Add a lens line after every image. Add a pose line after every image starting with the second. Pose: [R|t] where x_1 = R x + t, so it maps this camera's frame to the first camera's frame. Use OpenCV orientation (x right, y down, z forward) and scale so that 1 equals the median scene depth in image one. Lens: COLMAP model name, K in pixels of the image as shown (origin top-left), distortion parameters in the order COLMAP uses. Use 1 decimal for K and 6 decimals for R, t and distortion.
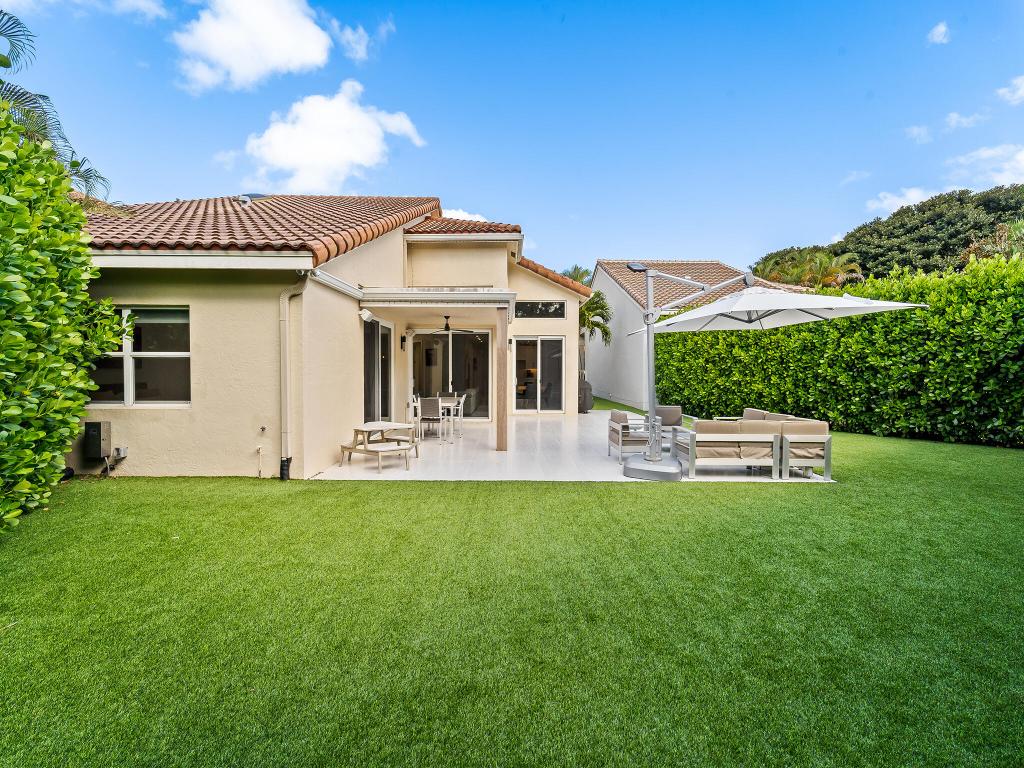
lens RADIAL K [[414.4, 0, 513.9], [0, 414.4, 377.6], [0, 0, 1]] dist [0.000386, -0.000440]
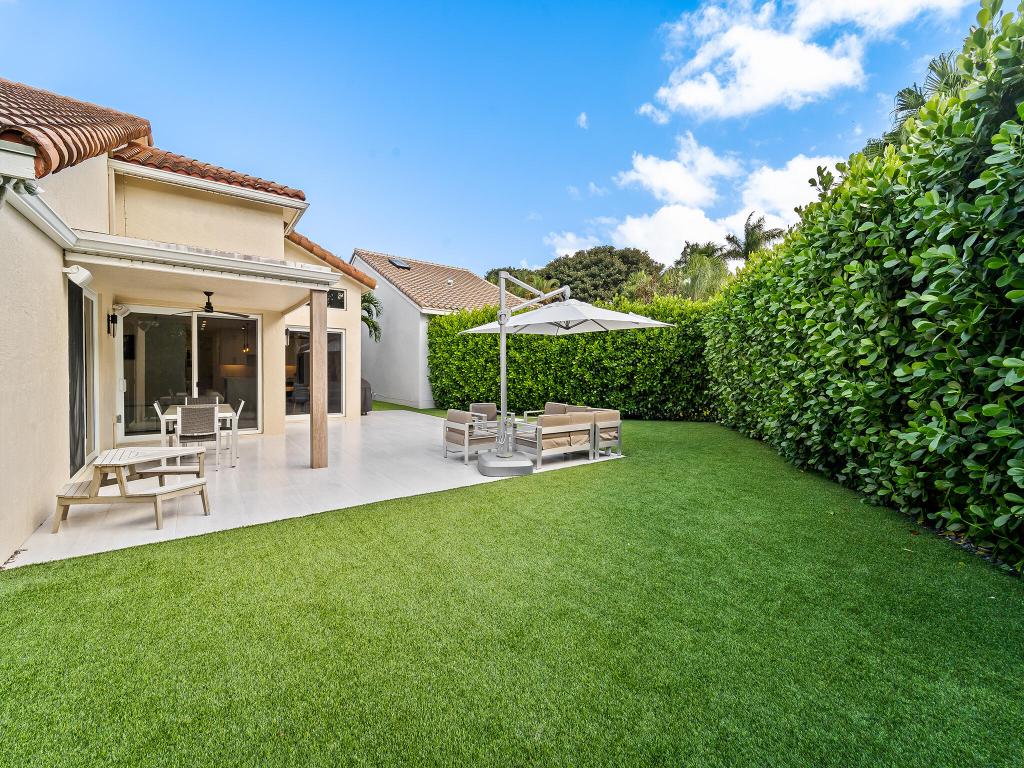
lens RADIAL K [[414.4, 0, 513.9], [0, 414.4, 377.6], [0, 0, 1]] dist [0.000386, -0.000440]
pose [[0.800238, -0.006118, 0.599651, -0.190090], [0.002504, 0.999973, 0.006861, -0.003146], [-0.599677, -0.003989, 0.800232, 0.115984]]
